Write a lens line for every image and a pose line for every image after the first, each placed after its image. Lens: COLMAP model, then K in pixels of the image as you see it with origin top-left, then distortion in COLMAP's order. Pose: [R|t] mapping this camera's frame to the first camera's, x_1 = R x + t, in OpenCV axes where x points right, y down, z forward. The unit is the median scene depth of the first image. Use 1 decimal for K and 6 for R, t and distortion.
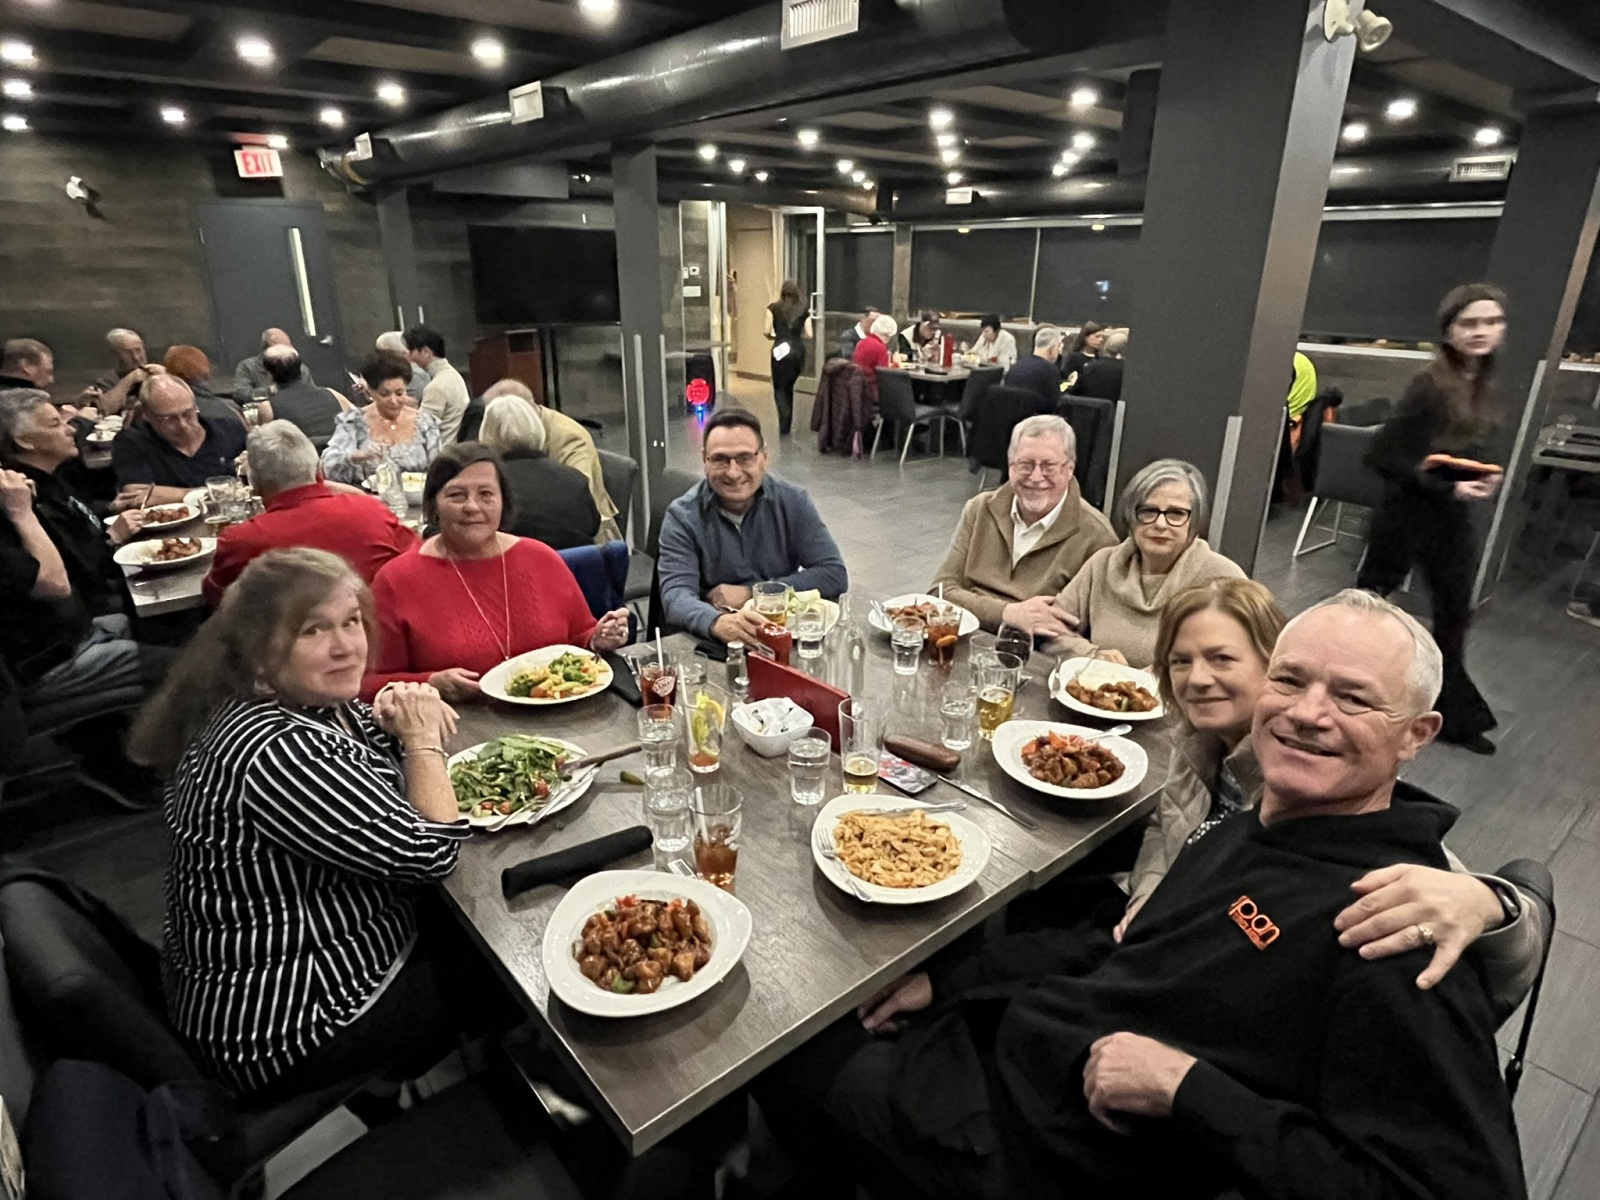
lens RADIAL K [[907.5, 0, 798.1], [0, 907.5, 598.2], [0, 0, 1]] dist [-0.010212, 0.002295]
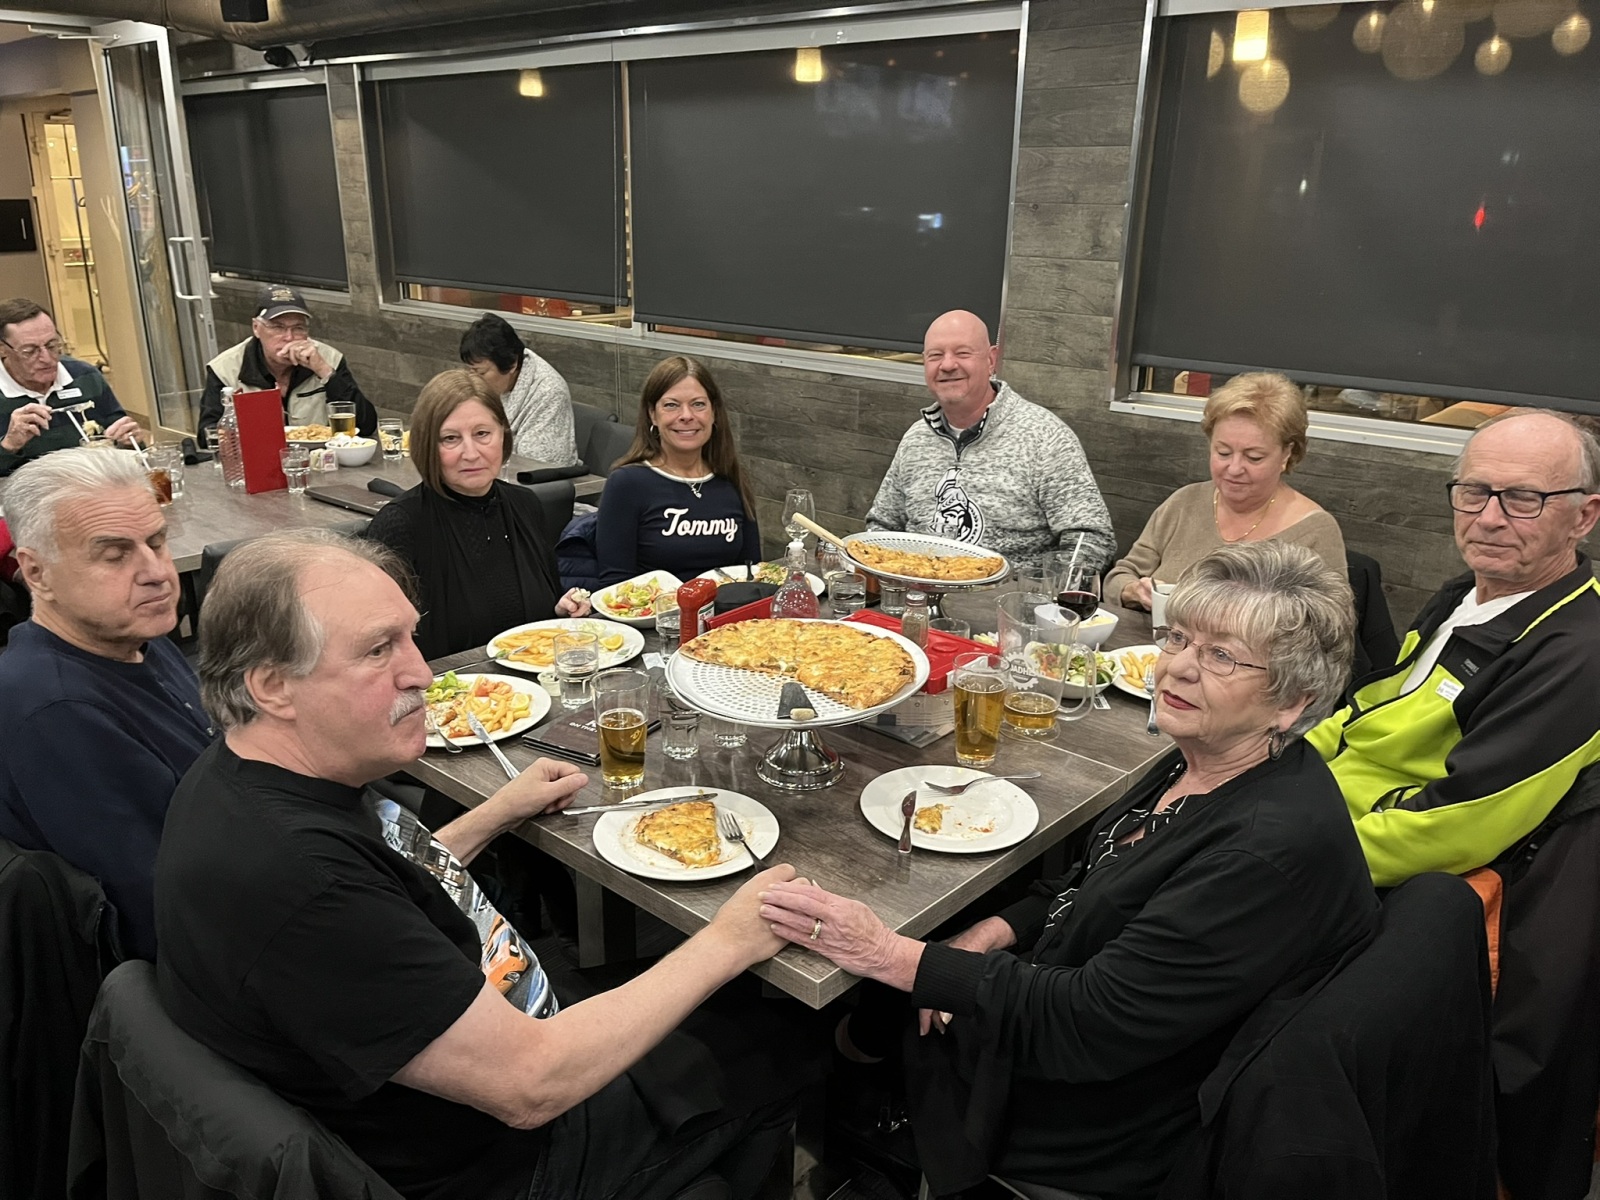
lens RADIAL K [[1205.4, 0, 786.8], [0, 1205.4, 606.0], [0, 0, 1]] dist [0.070825, -0.095963]
pose [[0.989738, -0.040258, 0.137106, 0.267211], [0.043199, 0.998895, -0.018536, -0.192053], [-0.136208, 0.024268, 0.990383, 0.544455]]
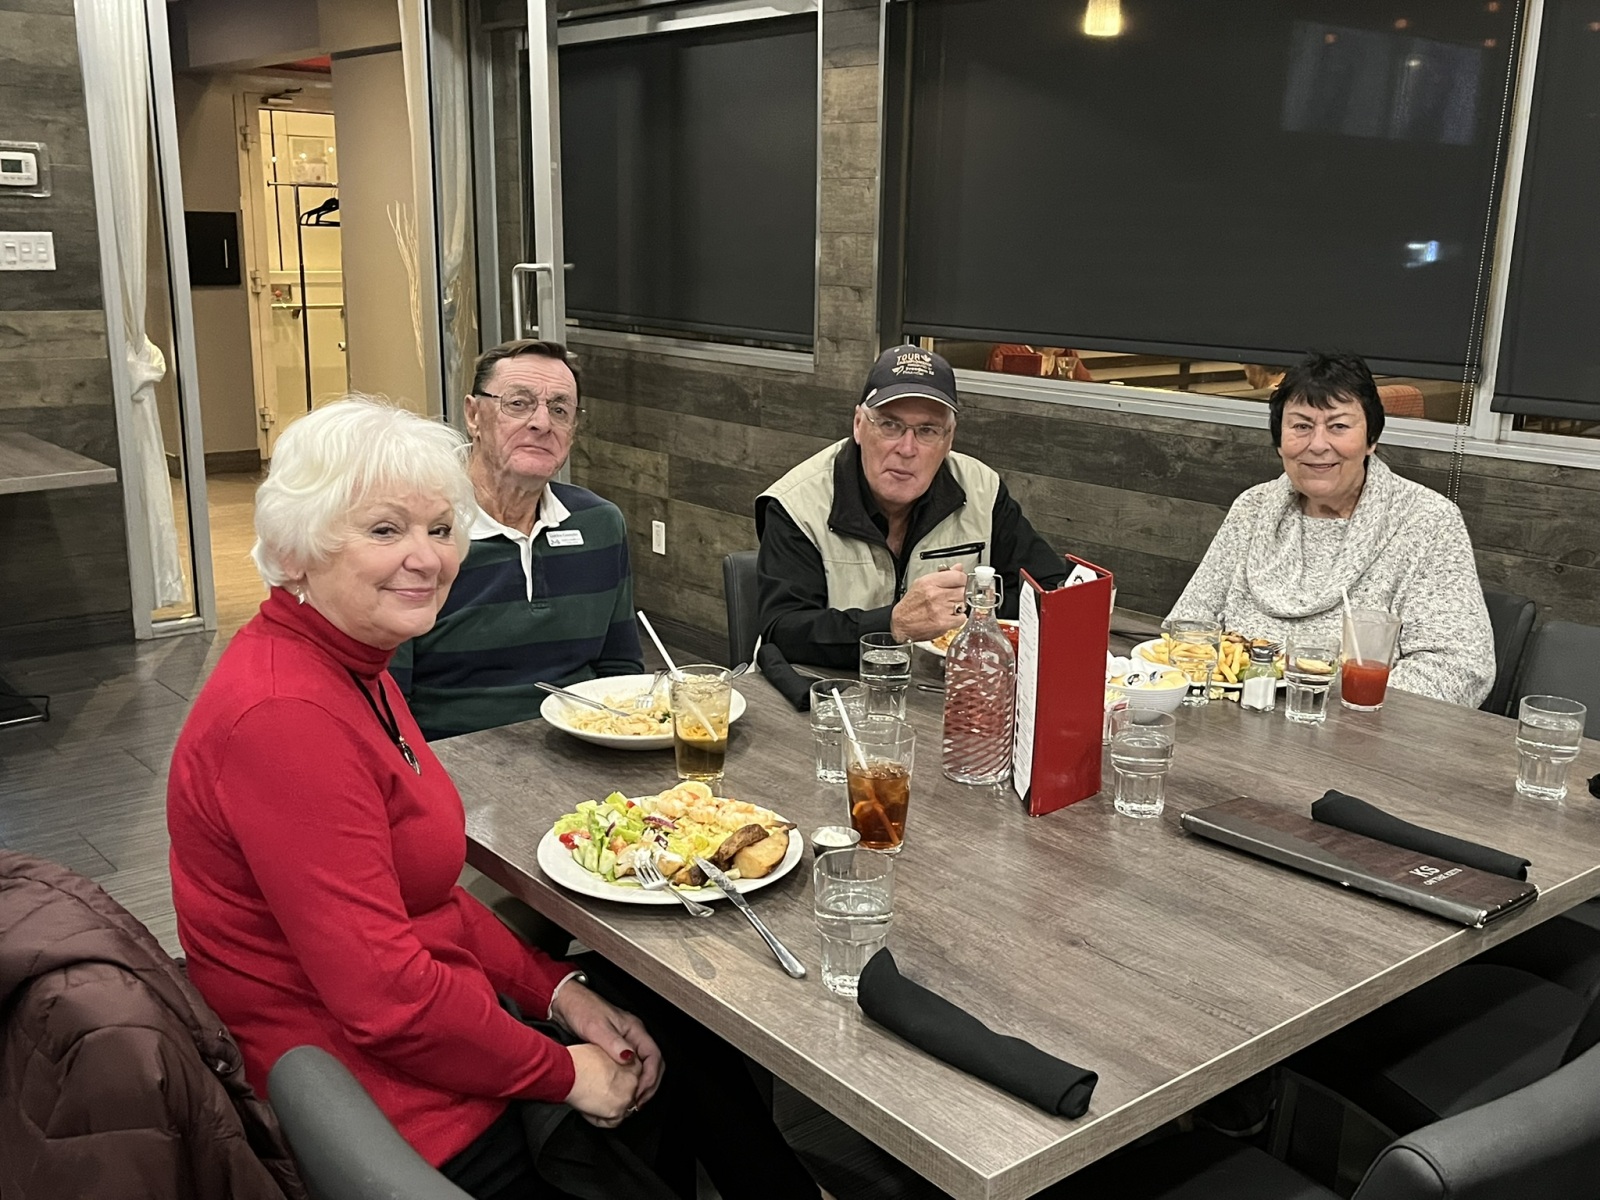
lens RADIAL K [[1576.9, 0, 797.5], [0, 1576.9, 595.8], [0, 0, 1]] dist [0.054622, 0.000000]
pose [[0.999979, 0.006494, -0.000365, 0.123022], [-0.006491, 0.992777, -0.119798, -0.244941], [-0.000416, 0.119798, 0.992798, 0.729204]]
